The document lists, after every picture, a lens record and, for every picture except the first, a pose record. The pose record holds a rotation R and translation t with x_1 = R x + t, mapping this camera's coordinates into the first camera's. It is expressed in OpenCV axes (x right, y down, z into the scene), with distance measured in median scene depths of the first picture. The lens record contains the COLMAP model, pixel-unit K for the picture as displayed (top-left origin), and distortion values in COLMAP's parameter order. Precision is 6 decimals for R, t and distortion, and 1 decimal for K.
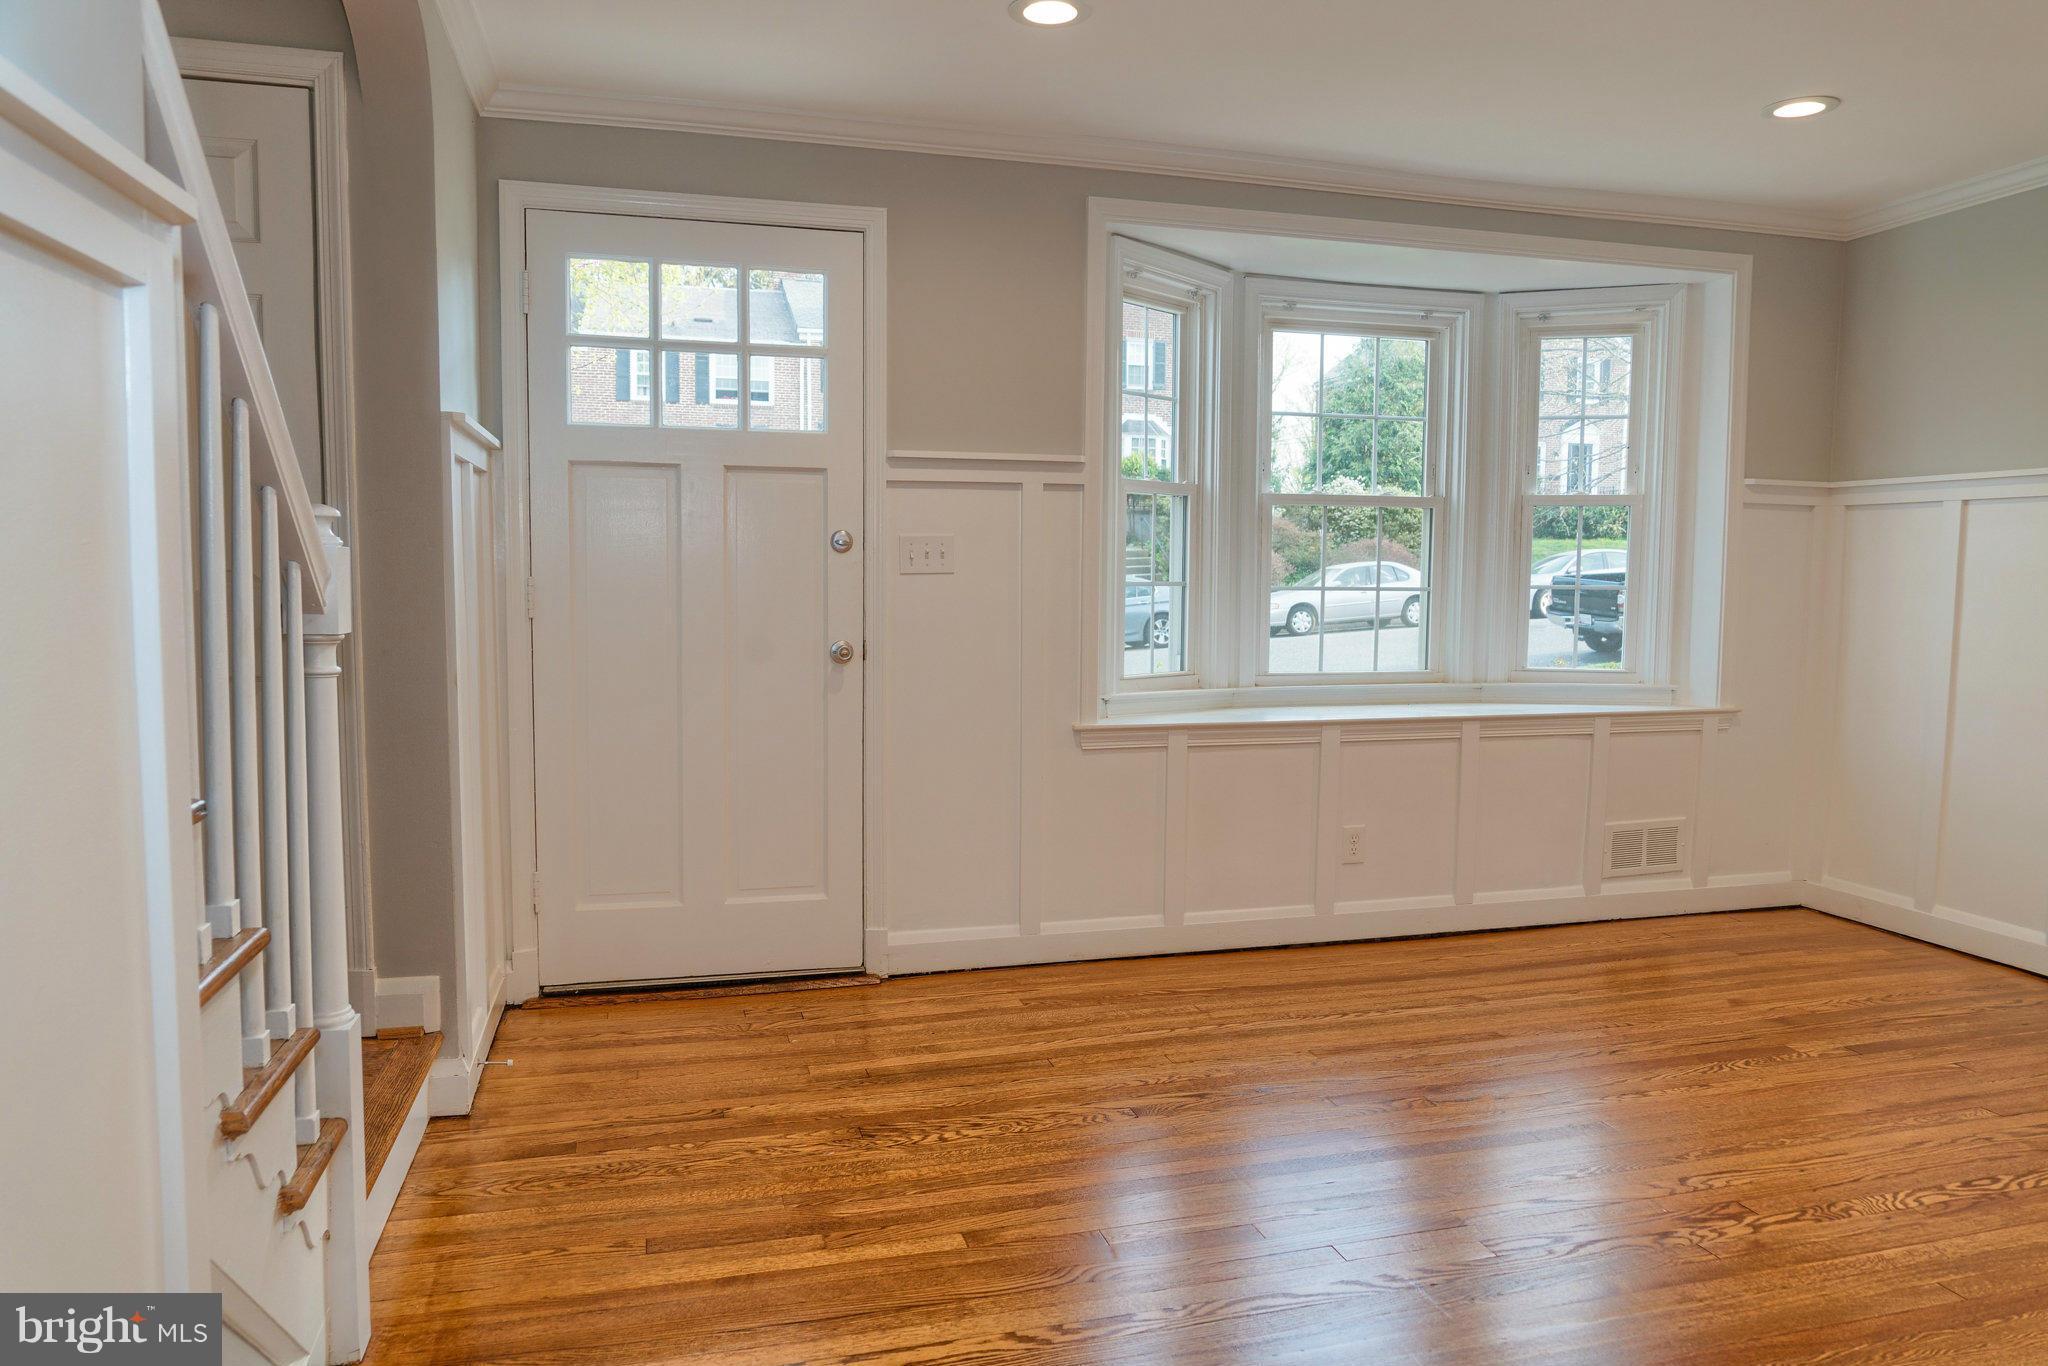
lens RADIAL K [[1359.2, 0, 1022.6], [0, 1359.2, 671.5], [0, 0, 1]] dist [-0.039619, 0.006372]
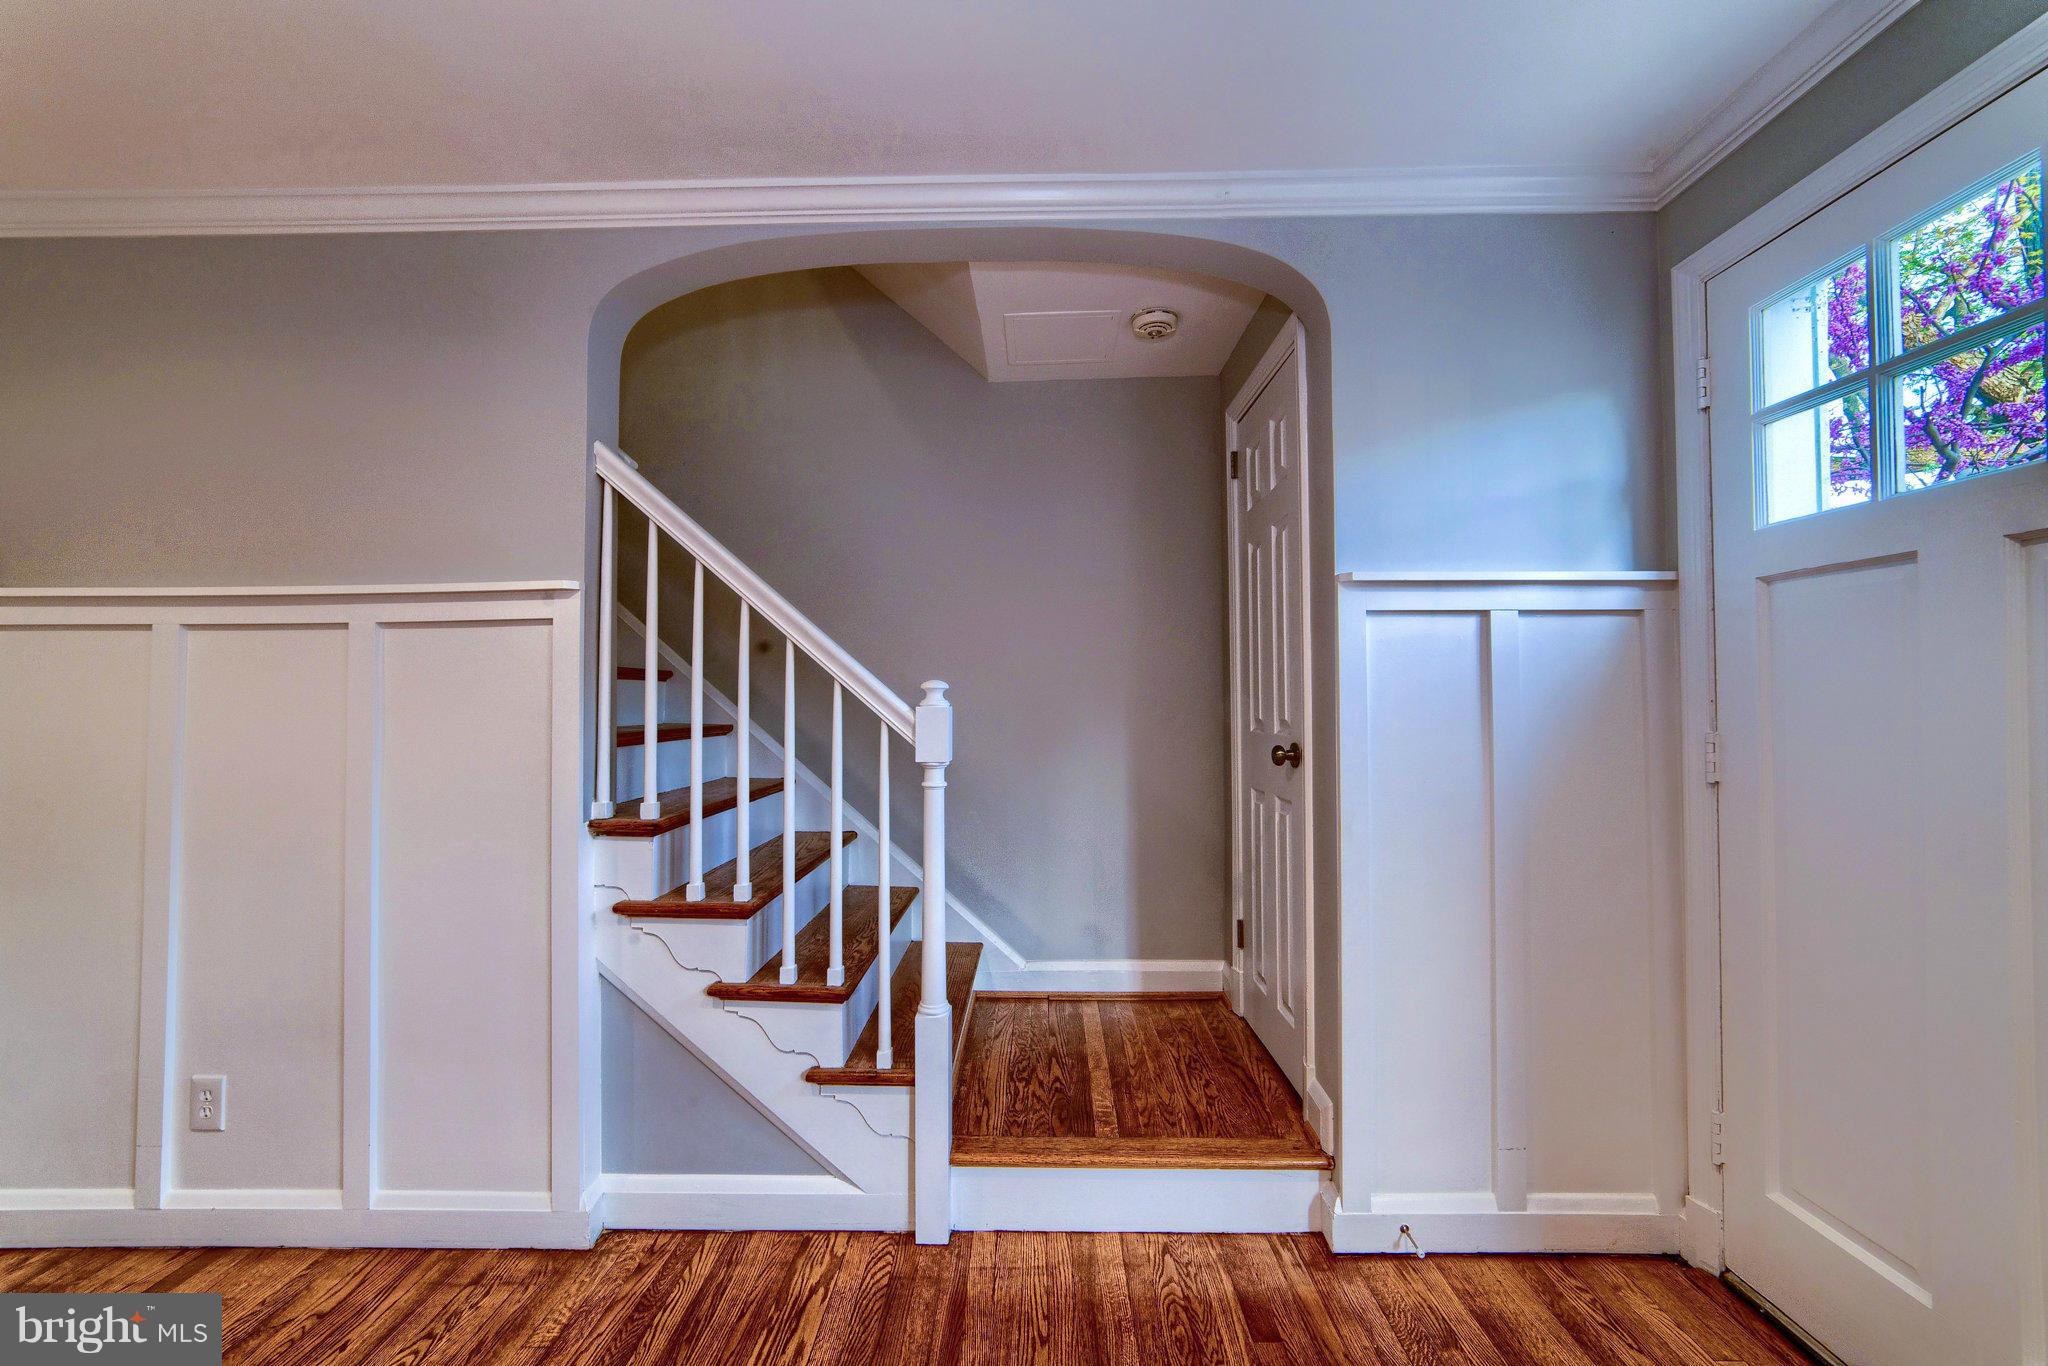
lens RADIAL K [[791.6, 0, 1024.0], [0, 791.6, 683.0], [0, 0, 1]] dist [-0.019775, 0.006408]
pose [[-0.277143, -0.028463, -0.960407, 0.192141], [-0.070982, 0.997436, -0.009078, -0.065652], [0.958203, 0.065656, -0.278453, 0.742273]]
